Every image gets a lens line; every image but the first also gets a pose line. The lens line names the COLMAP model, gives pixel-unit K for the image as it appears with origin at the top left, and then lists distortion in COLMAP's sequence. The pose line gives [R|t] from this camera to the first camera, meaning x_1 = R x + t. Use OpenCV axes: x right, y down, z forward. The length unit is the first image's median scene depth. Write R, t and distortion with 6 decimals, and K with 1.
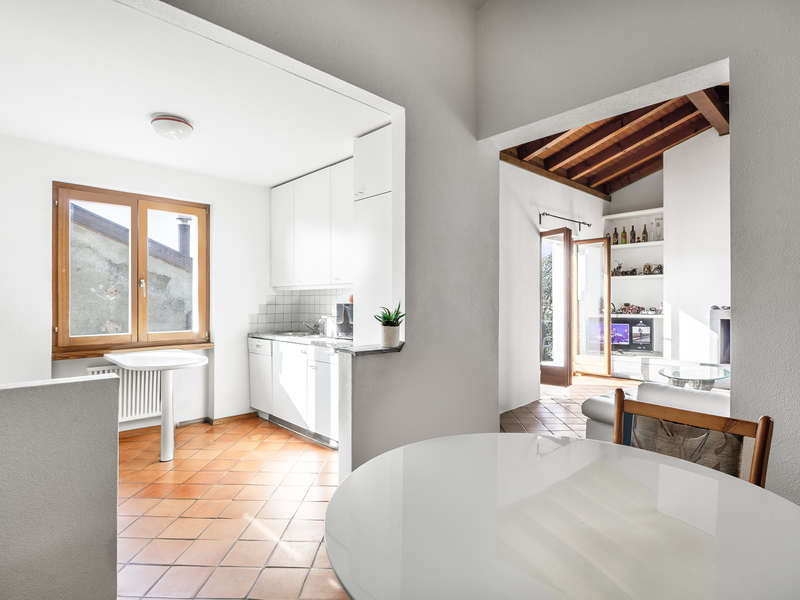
lens RADIAL K [[441.0, 0, 399.5], [0, 441.0, 311.4], [0, 0, 1]] dist [-0.001602, -0.000512]
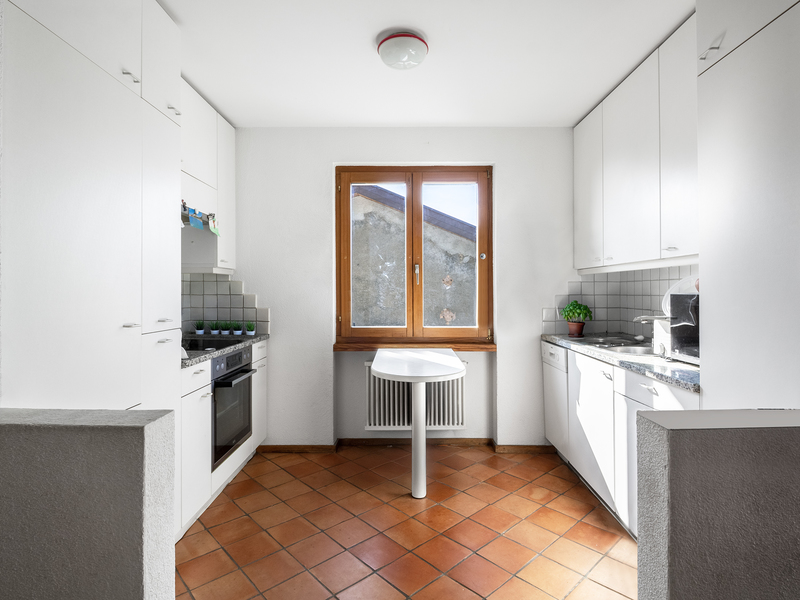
lens RADIAL K [[445.8, 0, 400.8], [0, 445.8, 279.8], [0, 0, 1]] dist [-0.004309, -0.001387]
pose [[0.725539, -0.015499, -0.688007, -0.008753], [-0.017712, 0.998995, -0.041184, -0.007003], [0.687953, 0.042067, 0.724535, 0.380087]]
